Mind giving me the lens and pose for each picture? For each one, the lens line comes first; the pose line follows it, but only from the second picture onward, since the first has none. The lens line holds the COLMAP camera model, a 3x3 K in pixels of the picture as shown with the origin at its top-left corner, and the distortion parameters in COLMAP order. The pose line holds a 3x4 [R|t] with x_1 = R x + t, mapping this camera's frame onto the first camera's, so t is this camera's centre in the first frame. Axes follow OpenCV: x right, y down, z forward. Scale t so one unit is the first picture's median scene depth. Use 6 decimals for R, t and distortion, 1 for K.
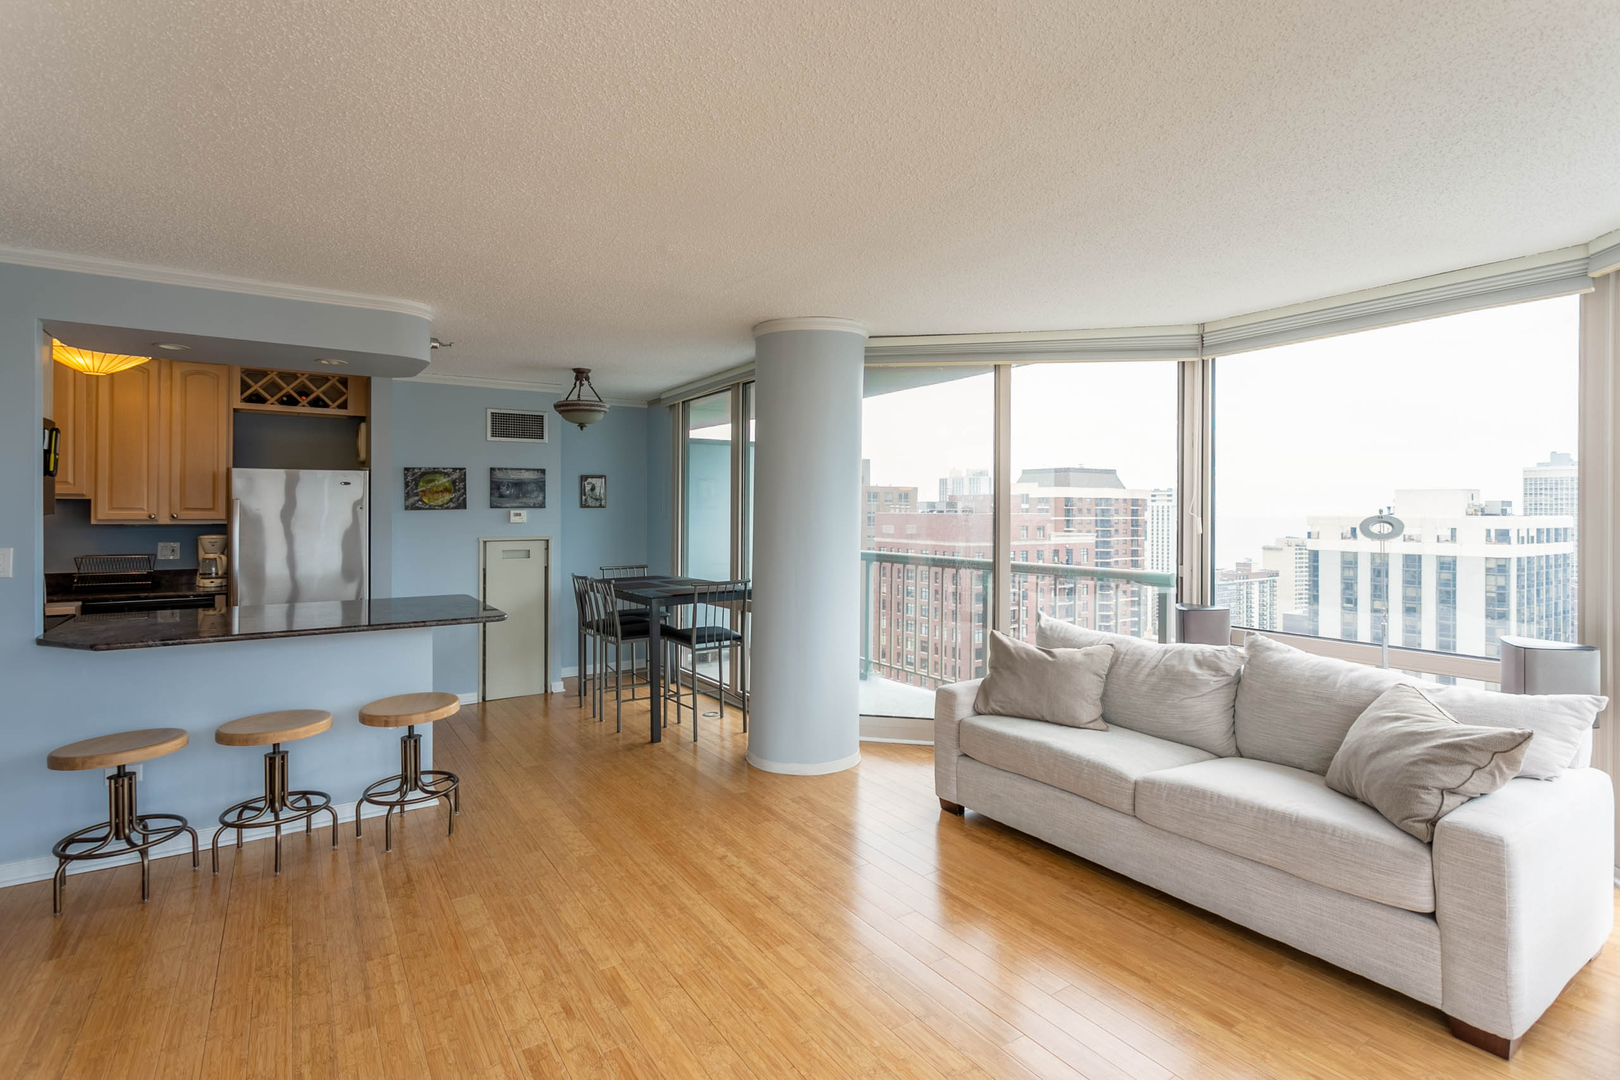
lens RADIAL K [[783.9, 0, 803.1], [0, 783.9, 526.6], [0, 0, 1]] dist [0.002637, -0.002574]
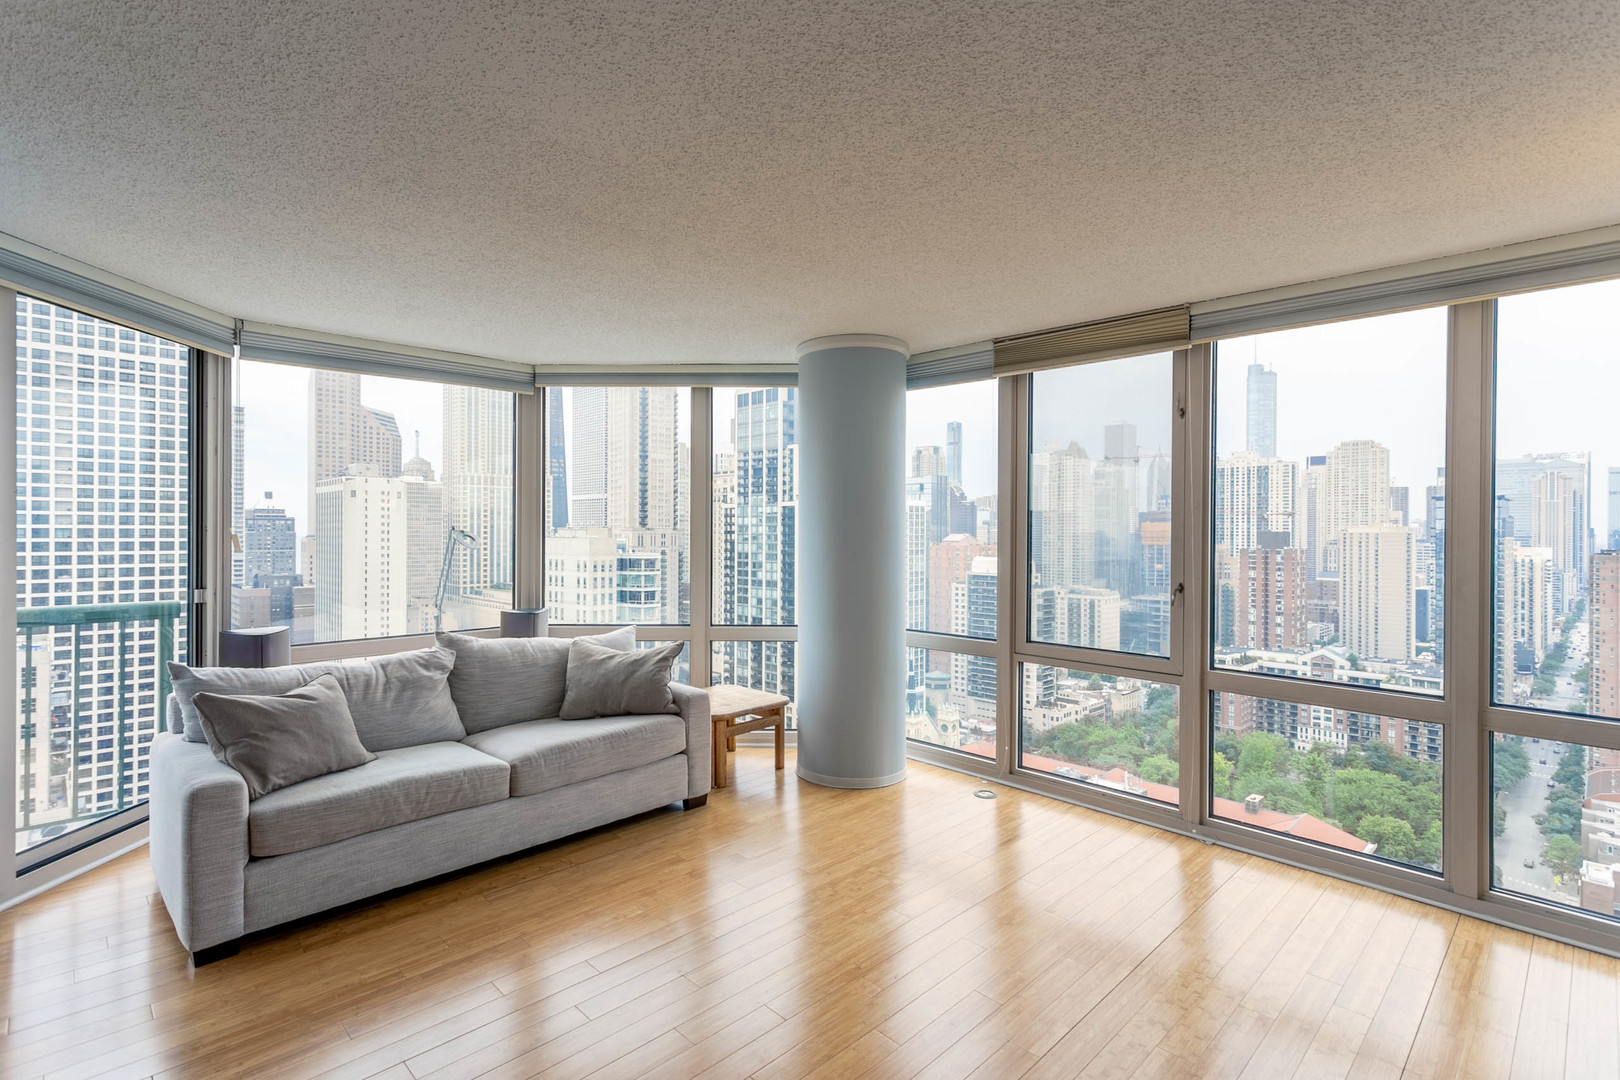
lens RADIAL K [[783.9, 0, 799.6], [0, 783.9, 522.2], [0, 0, 1]] dist [0.002637, -0.002574]
pose [[-0.200409, 0.005797, 0.979695, -0.791853], [0.016544, 0.999860, -0.002532, -0.019502], [-0.979573, 0.015701, -0.200477, 0.826532]]
